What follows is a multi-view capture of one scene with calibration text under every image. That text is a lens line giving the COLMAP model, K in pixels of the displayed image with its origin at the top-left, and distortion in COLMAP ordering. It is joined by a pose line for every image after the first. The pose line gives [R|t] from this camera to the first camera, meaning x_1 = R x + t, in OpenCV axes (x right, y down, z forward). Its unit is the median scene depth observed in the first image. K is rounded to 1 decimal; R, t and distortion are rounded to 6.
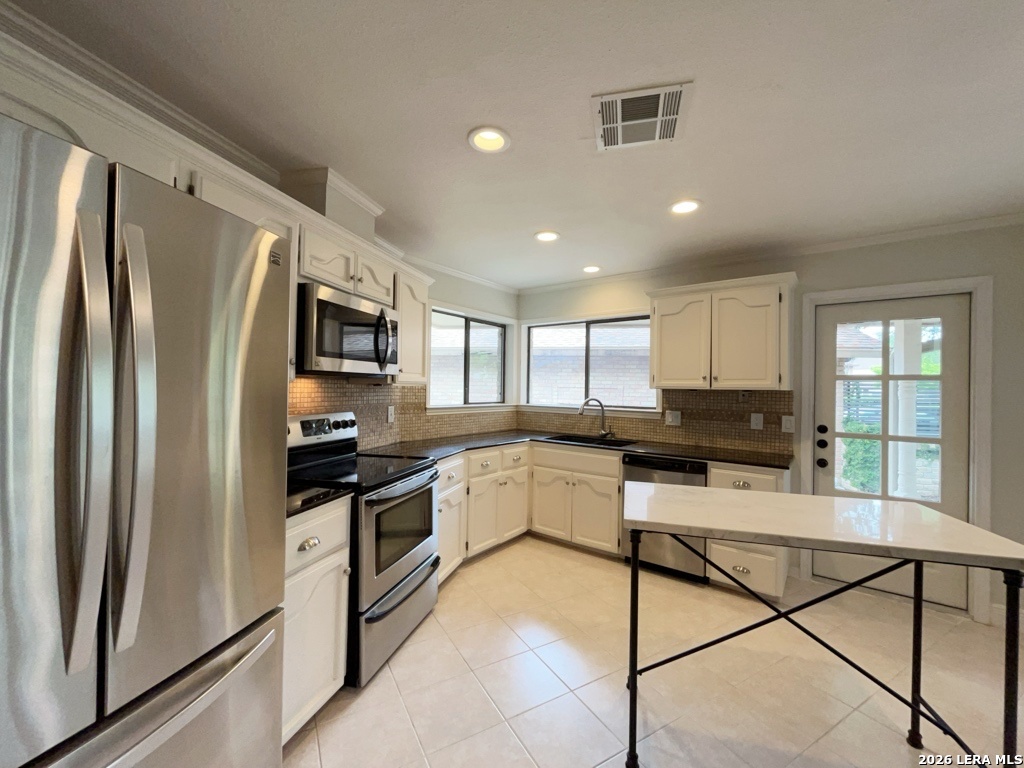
lens RADIAL K [[431.8, 0, 528.2], [0, 431.8, 387.0], [0, 0, 1]] dist [-0.000854, -0.000078]
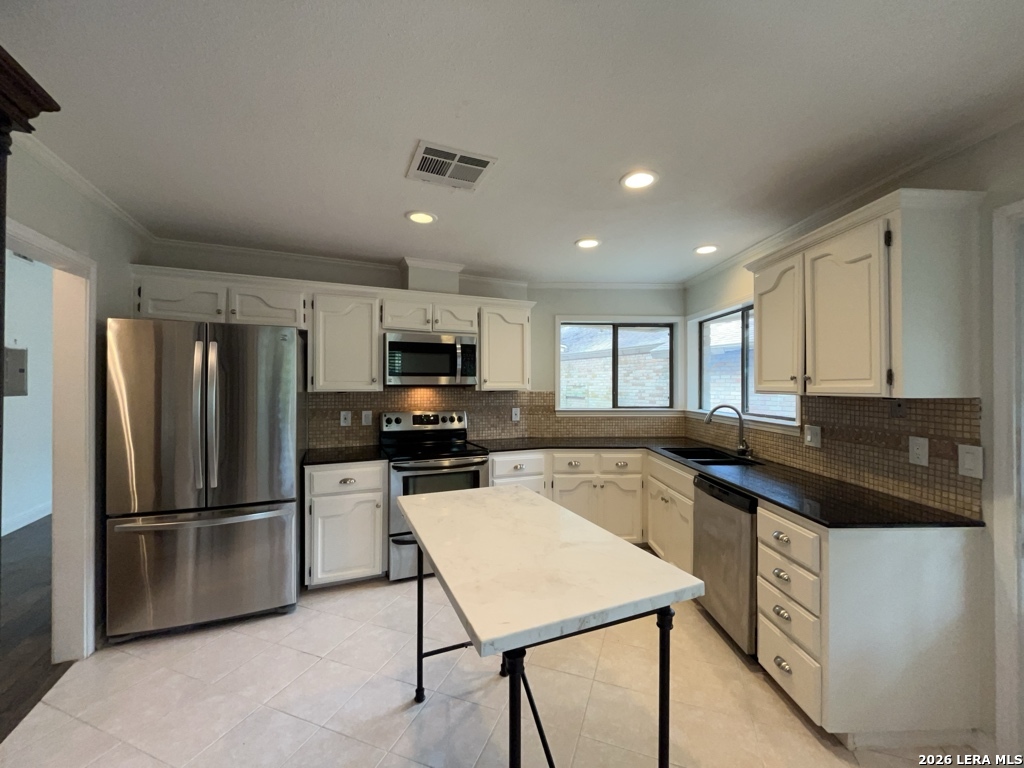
lens RADIAL K [[440.4, 0, 512.0], [0, 440.4, 384.0], [0, 0, 1]] dist [-0.001935, -0.000219]
pose [[0.597402, -0.017076, -0.801760, 0.677770], [0.011825, 0.999852, -0.012484, -0.008672], [0.801855, -0.002023, 0.597516, 0.215537]]
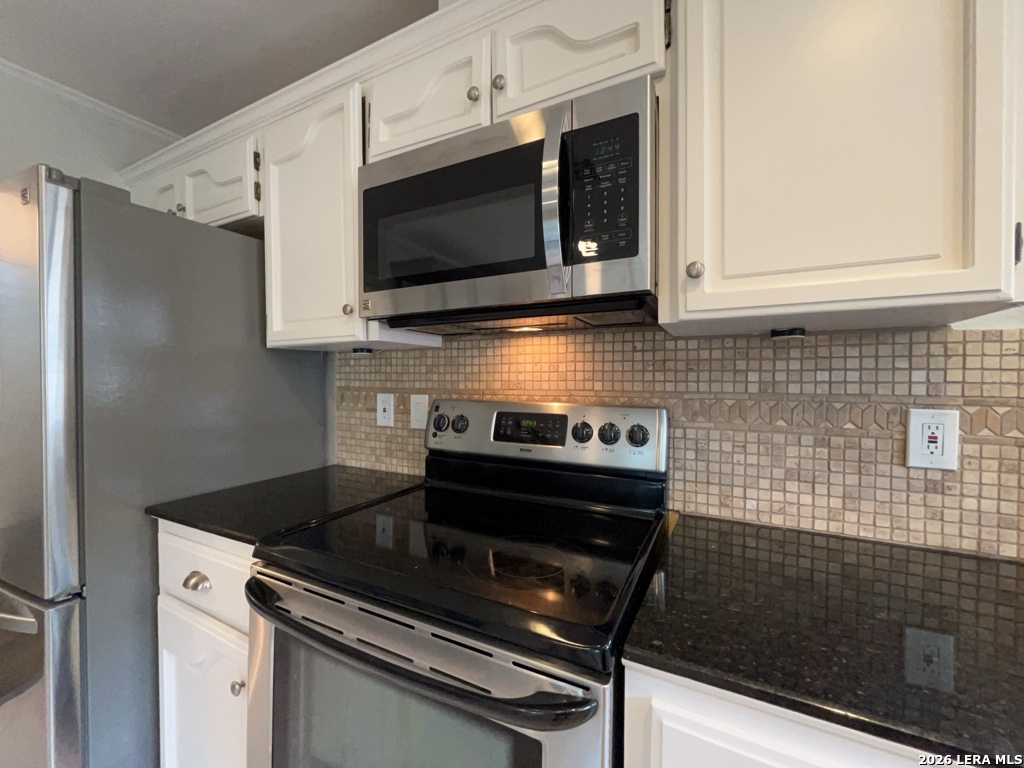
lens RADIAL K [[416.3, 0, 512.0], [0, 416.3, 384.0], [0, 0, 1]] dist [-0.001337, 0.000020]
pose [[-0.251613, -0.002853, -0.967824, -0.002621], [-0.000635, 0.999996, -0.002783, 0.029231], [0.967828, -0.000085, -0.251613, 0.779979]]
